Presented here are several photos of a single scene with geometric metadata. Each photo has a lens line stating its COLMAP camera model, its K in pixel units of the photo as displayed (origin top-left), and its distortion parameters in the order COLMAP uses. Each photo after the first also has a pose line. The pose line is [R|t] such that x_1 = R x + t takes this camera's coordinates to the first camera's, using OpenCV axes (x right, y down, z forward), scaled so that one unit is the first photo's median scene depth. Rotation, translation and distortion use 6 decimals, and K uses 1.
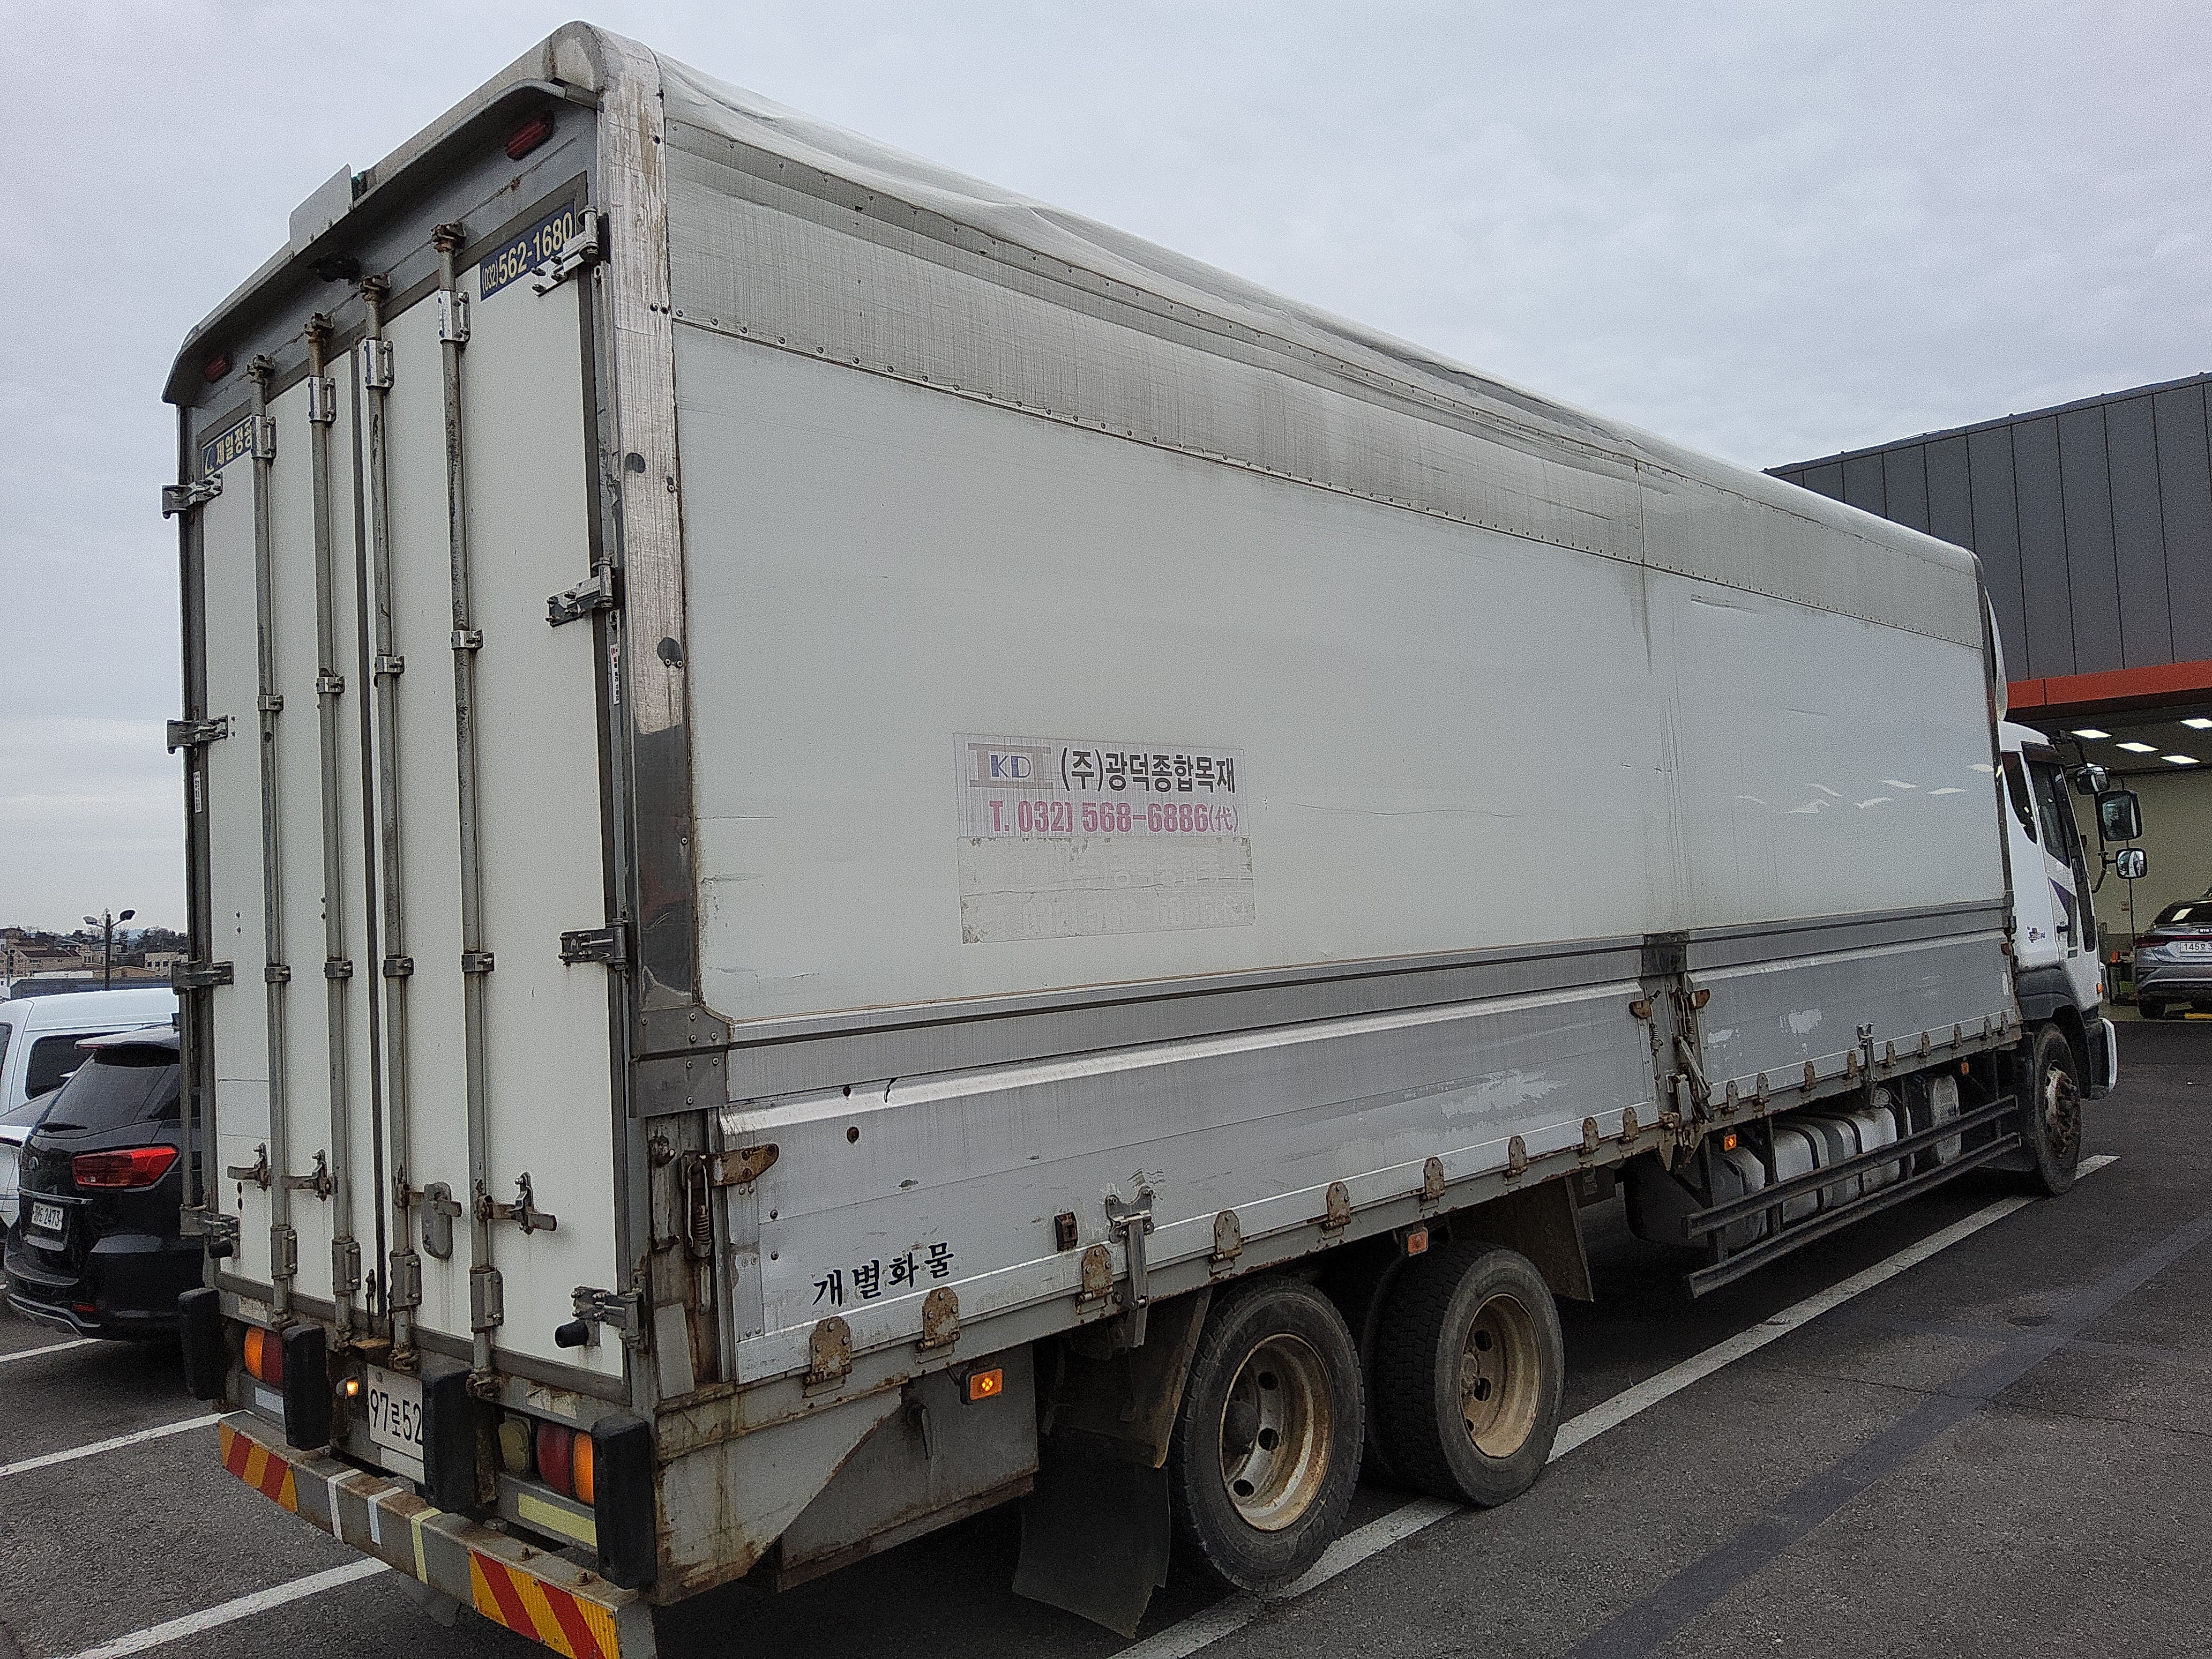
lens RADIAL K [[1666.0, 0, 1110.1], [0, 1666.0, 809.1], [0, 0, 1]] dist [0.103445, -0.184879]
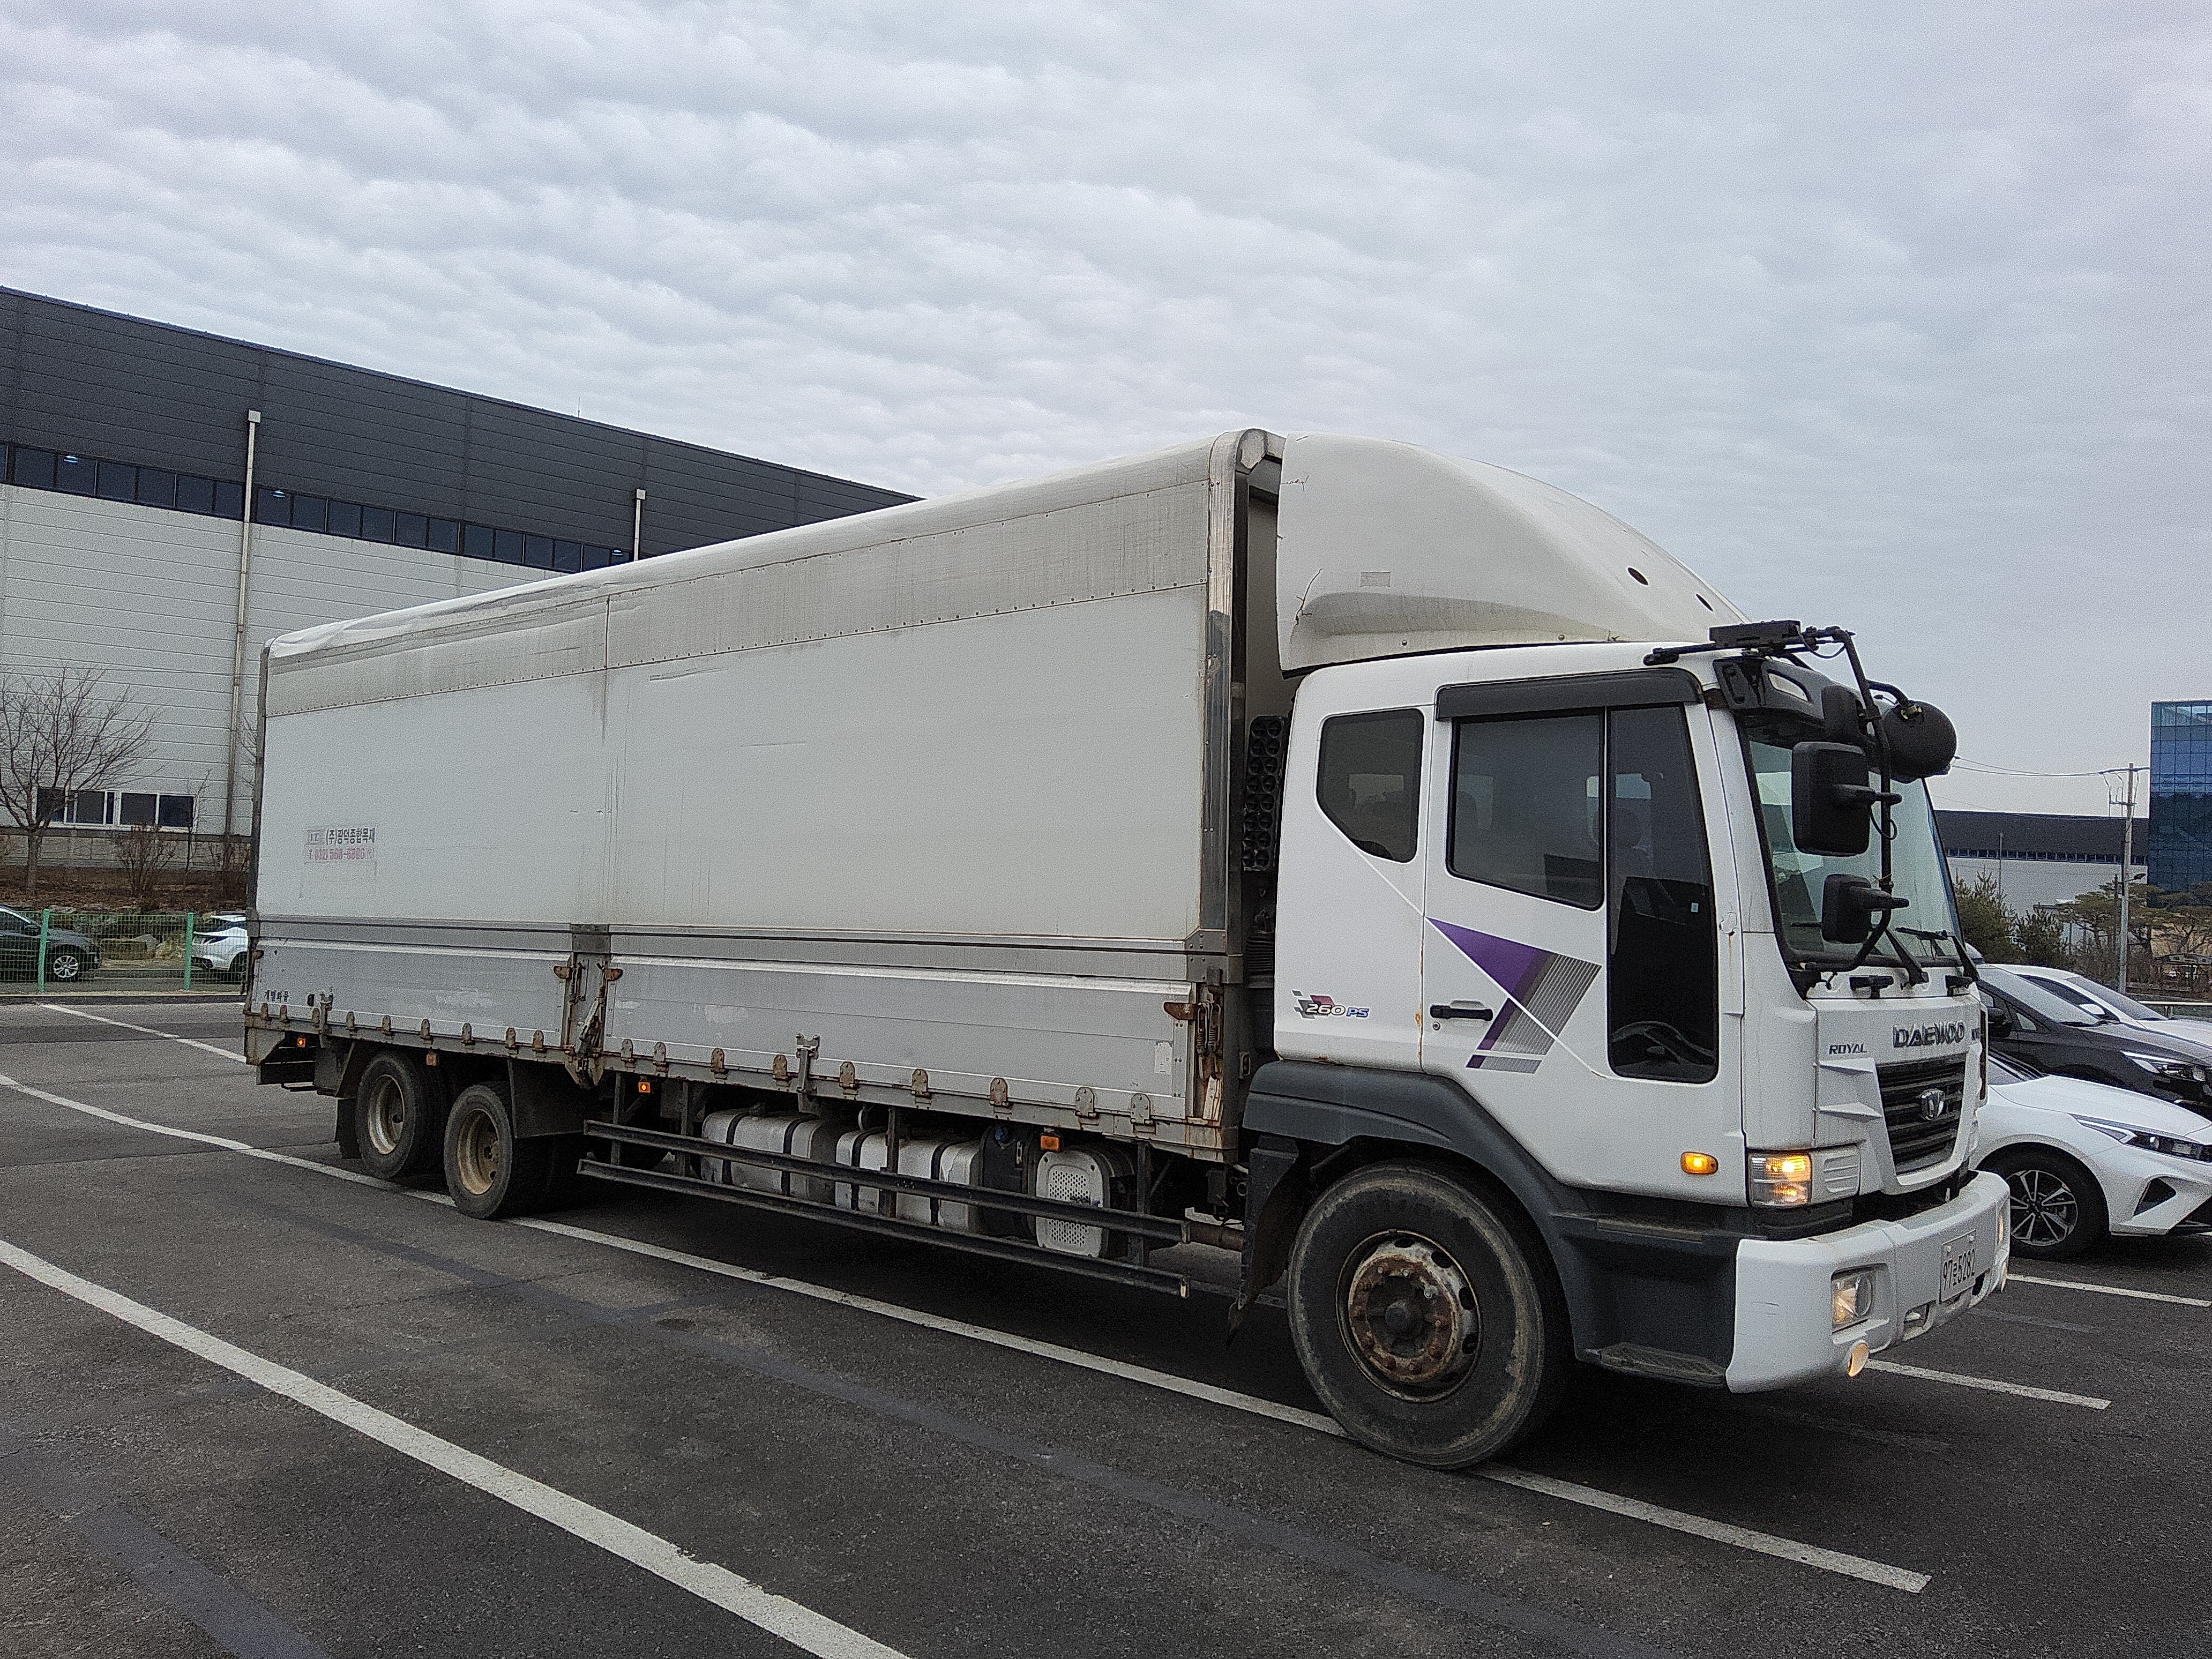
lens RADIAL K [[1648.0, 0, 1104.9], [0, 1648.0, 818.8], [0, 0, 1]] dist [0.106441, -0.181860]
pose [[0.049638, -0.005544, -0.998752, 2.598349], [0.041835, 0.999119, -0.003467, 0.008362], [0.997891, -0.041611, 0.049827, 1.997609]]
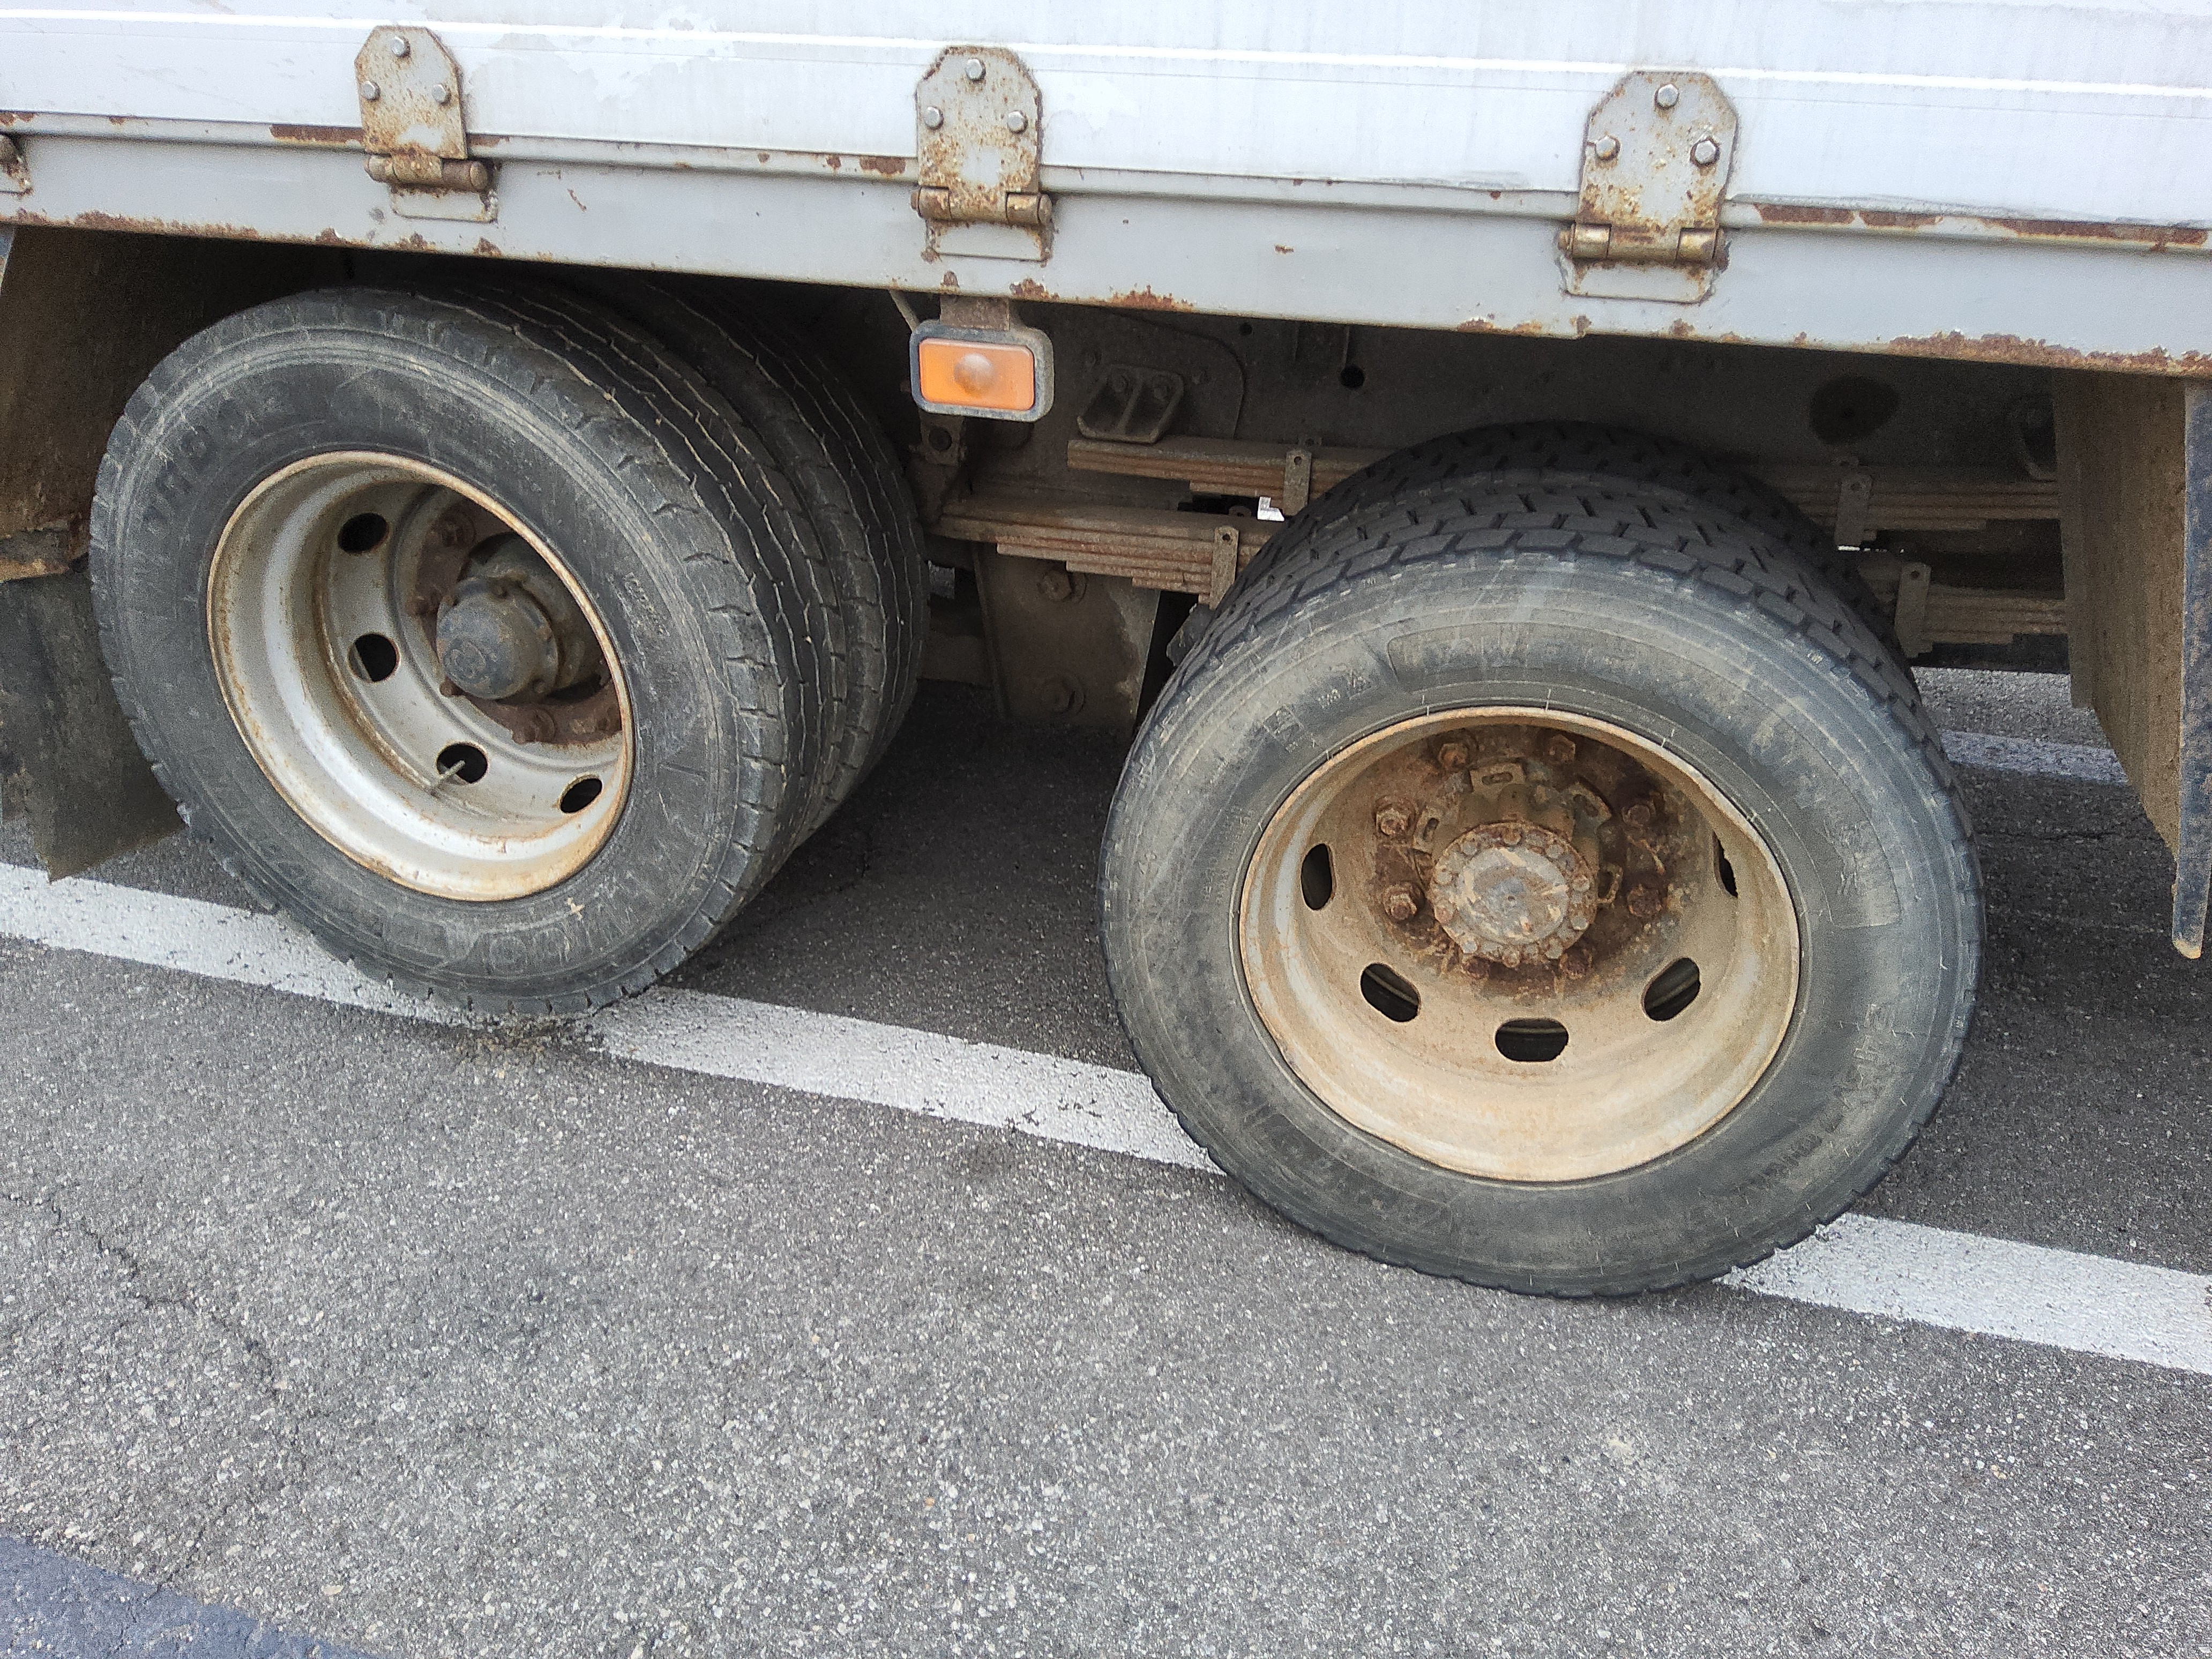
lens RADIAL K [[1648.0, 0, 1104.9], [0, 1648.0, 818.8], [0, 0, 1]] dist [0.106441, -0.181860]
pose [[0.470443, 0.457077, -0.754828, 0.503881], [0.008577, 0.852987, 0.521861, 0.205060], [0.882389, -0.251980, 0.397361, 1.031064]]
